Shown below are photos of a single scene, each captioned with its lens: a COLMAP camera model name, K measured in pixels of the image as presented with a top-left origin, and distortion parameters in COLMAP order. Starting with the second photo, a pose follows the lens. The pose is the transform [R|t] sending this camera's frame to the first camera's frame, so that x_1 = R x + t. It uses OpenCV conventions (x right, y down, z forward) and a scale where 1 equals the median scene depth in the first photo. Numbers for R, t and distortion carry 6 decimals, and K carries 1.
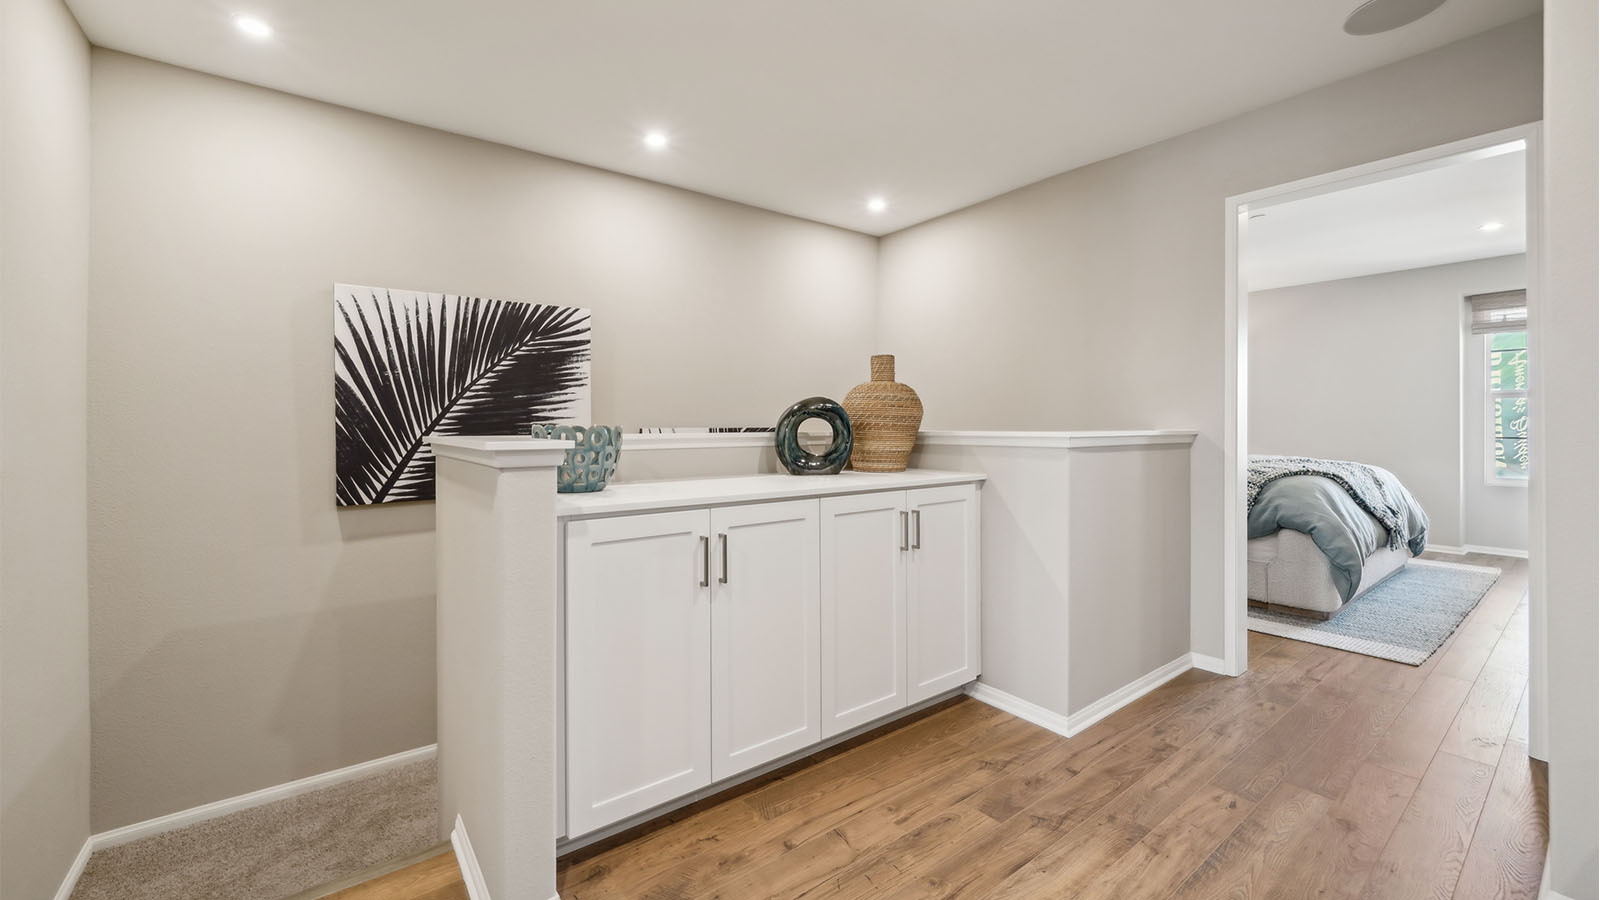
lens RADIAL K [[646.5, 0, 791.2], [0, 646.5, 415.2], [0, 0, 1]] dist [-0.005650, 0.000074]
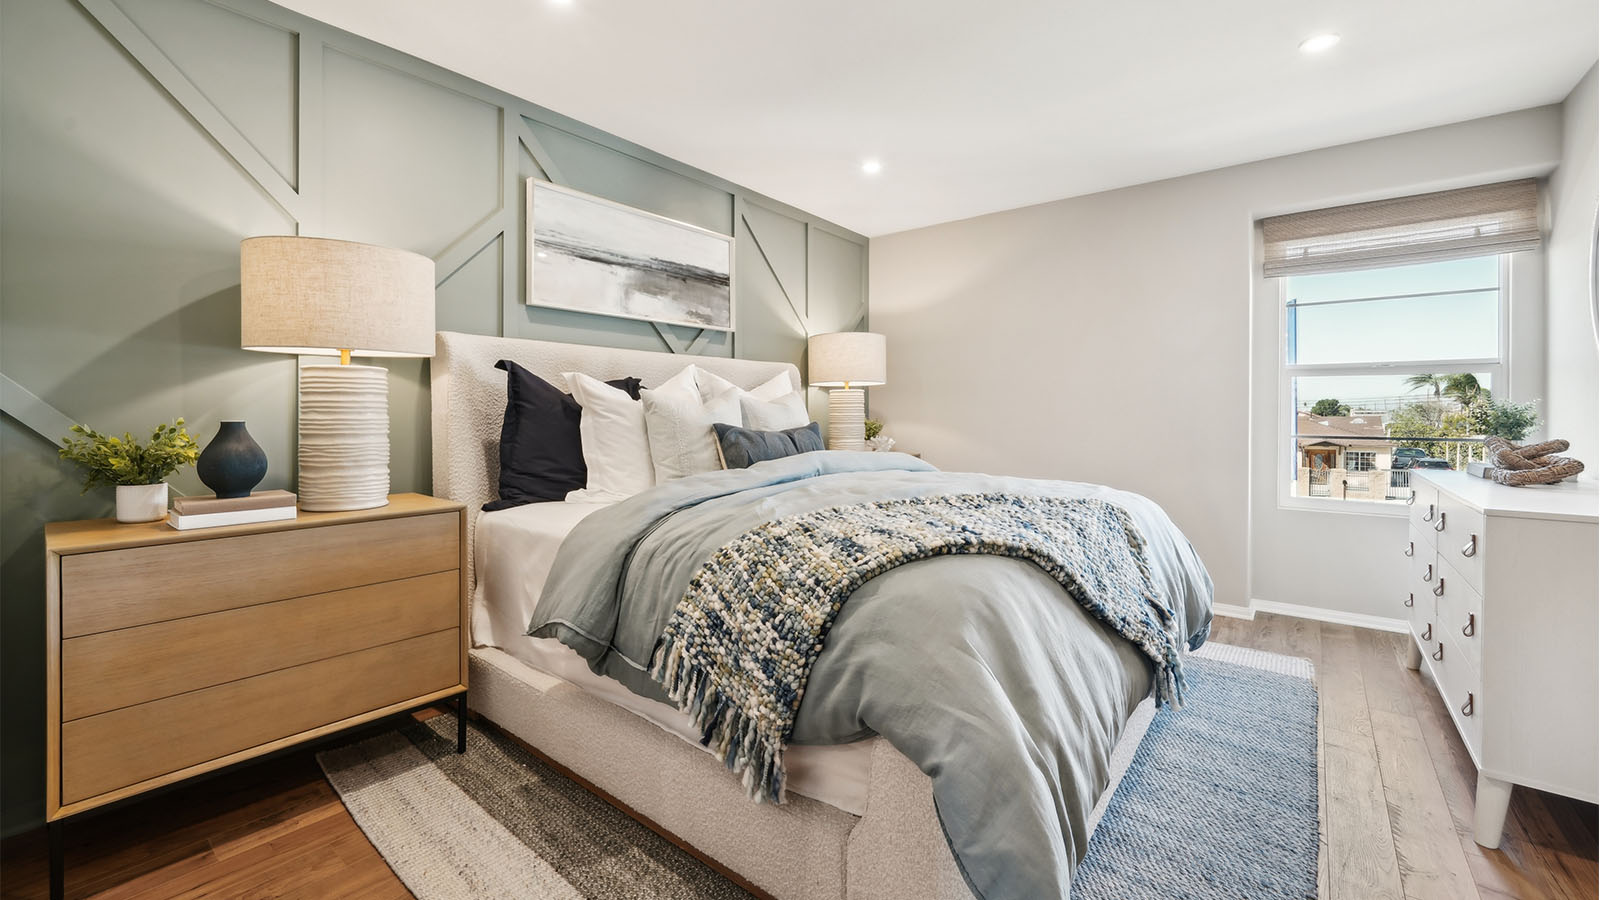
lens RADIAL K [[646.5, 0, 791.2], [0, 646.5, 415.2], [0, 0, 1]] dist [-0.005650, 0.000074]
pose [[0.972235, -0.000785, 0.234005, 0.604176], [-0.001722, 0.999943, 0.010509, 0.009547], [-0.234000, -0.010620, 0.972179, 0.651108]]
